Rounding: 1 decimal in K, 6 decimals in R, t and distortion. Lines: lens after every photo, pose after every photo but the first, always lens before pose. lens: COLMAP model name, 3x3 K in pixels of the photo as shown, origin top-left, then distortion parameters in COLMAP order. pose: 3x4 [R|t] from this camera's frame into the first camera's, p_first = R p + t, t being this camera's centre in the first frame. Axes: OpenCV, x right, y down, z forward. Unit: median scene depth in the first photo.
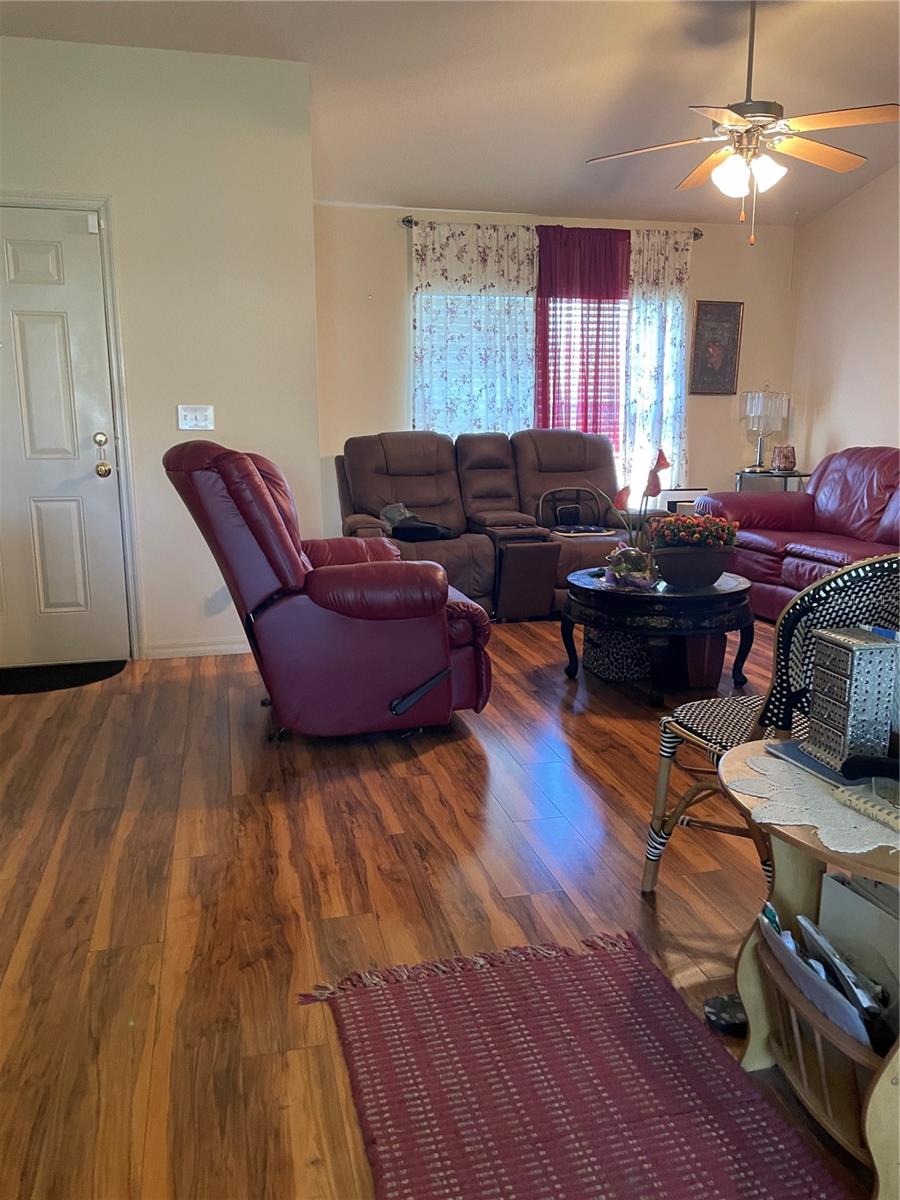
lens RADIAL K [[909.1, 0, 444.6], [0, 909.1, 593.2], [0, 0, 1]] dist [0.103638, -0.128128]
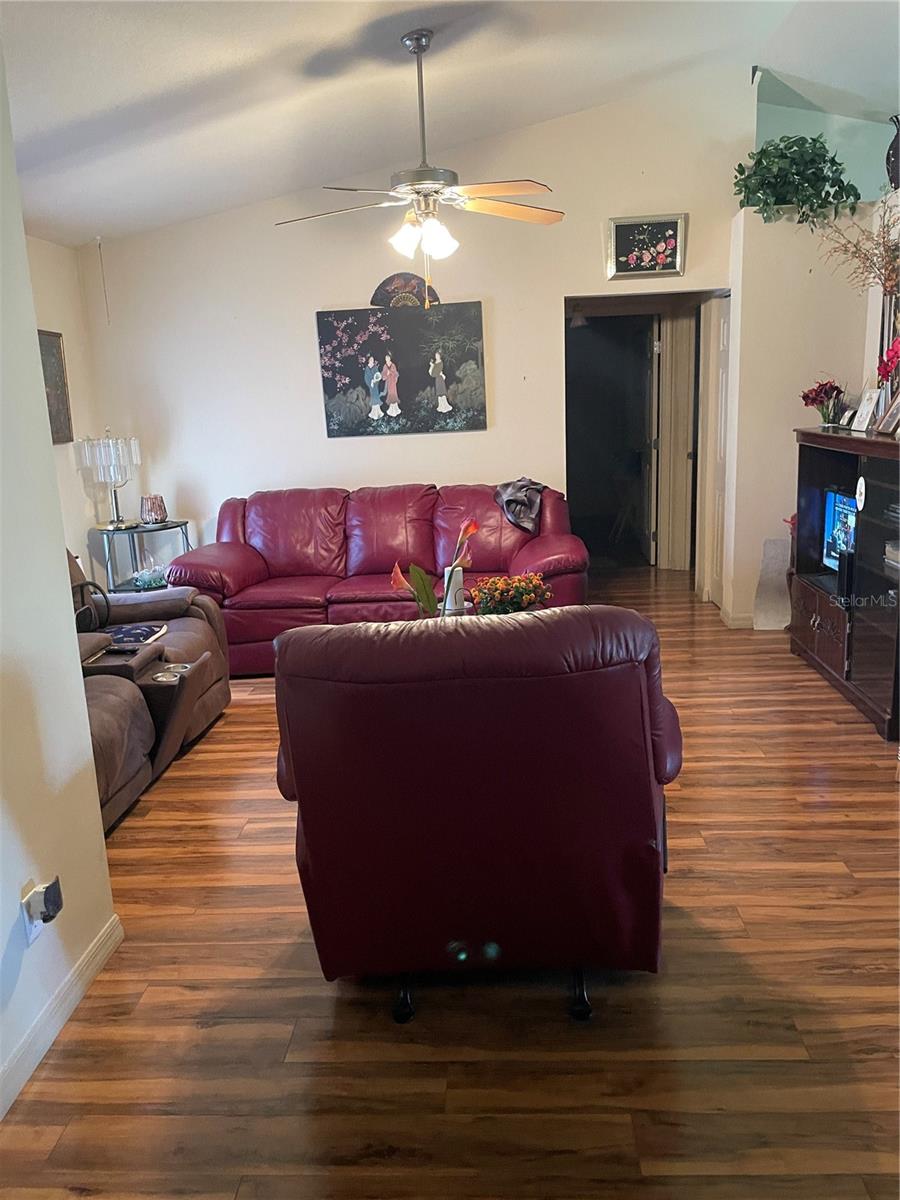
lens RADIAL K [[900.1, 0, 456.5], [0, 900.1, 610.6], [0, 0, 1]] dist [0.091240, -0.117097]
pose [[0.281436, -0.235300, 0.930284, -0.625705], [0.218464, 0.959722, 0.176655, -0.217720], [-0.934381, 0.153516, 0.321505, 0.669359]]
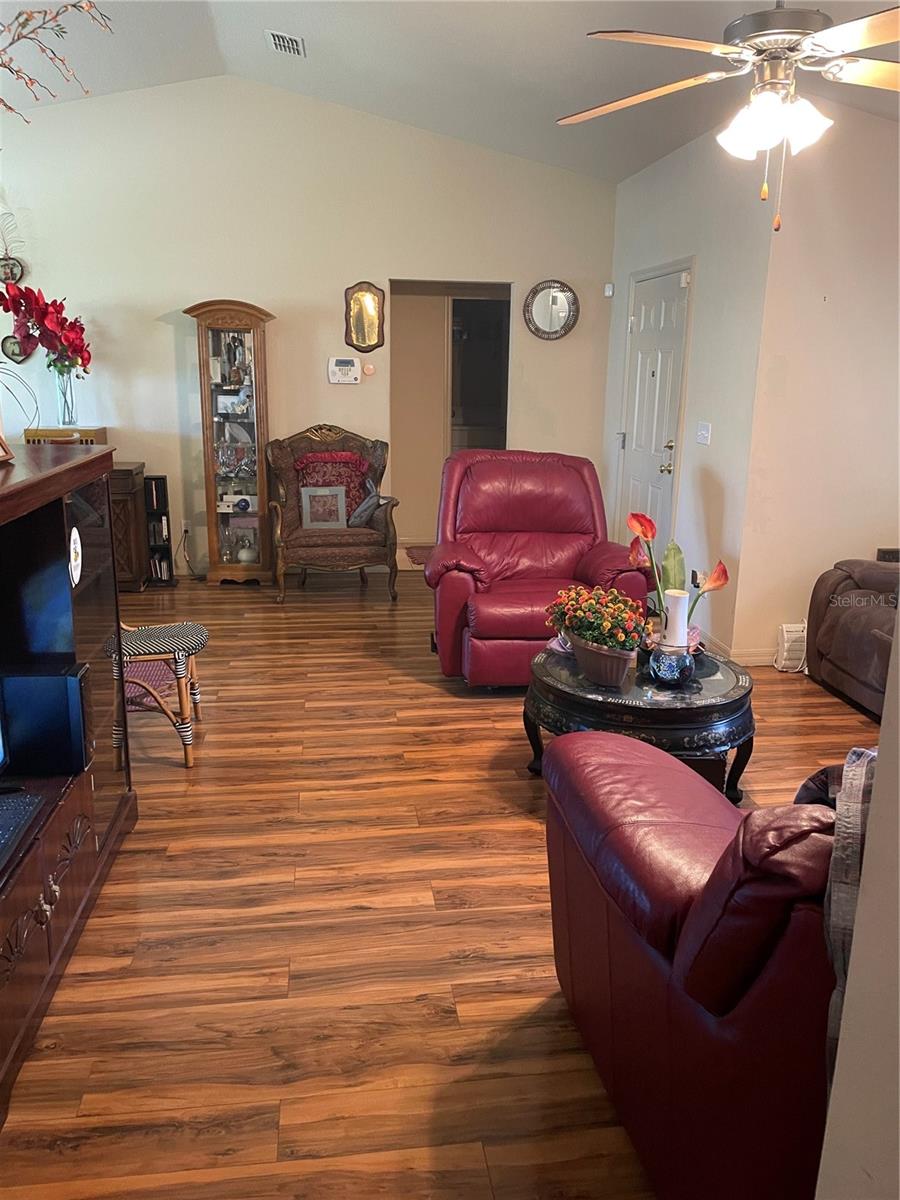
lens RADIAL K [[900.1, 0, 456.5], [0, 900.1, 610.6], [0, 0, 1]] dist [0.091240, -0.117097]
pose [[-0.098751, 0.259493, -0.960683, 0.979495], [-0.200520, 0.940410, 0.274629, -0.245817], [0.974700, 0.219756, -0.040833, 0.826633]]
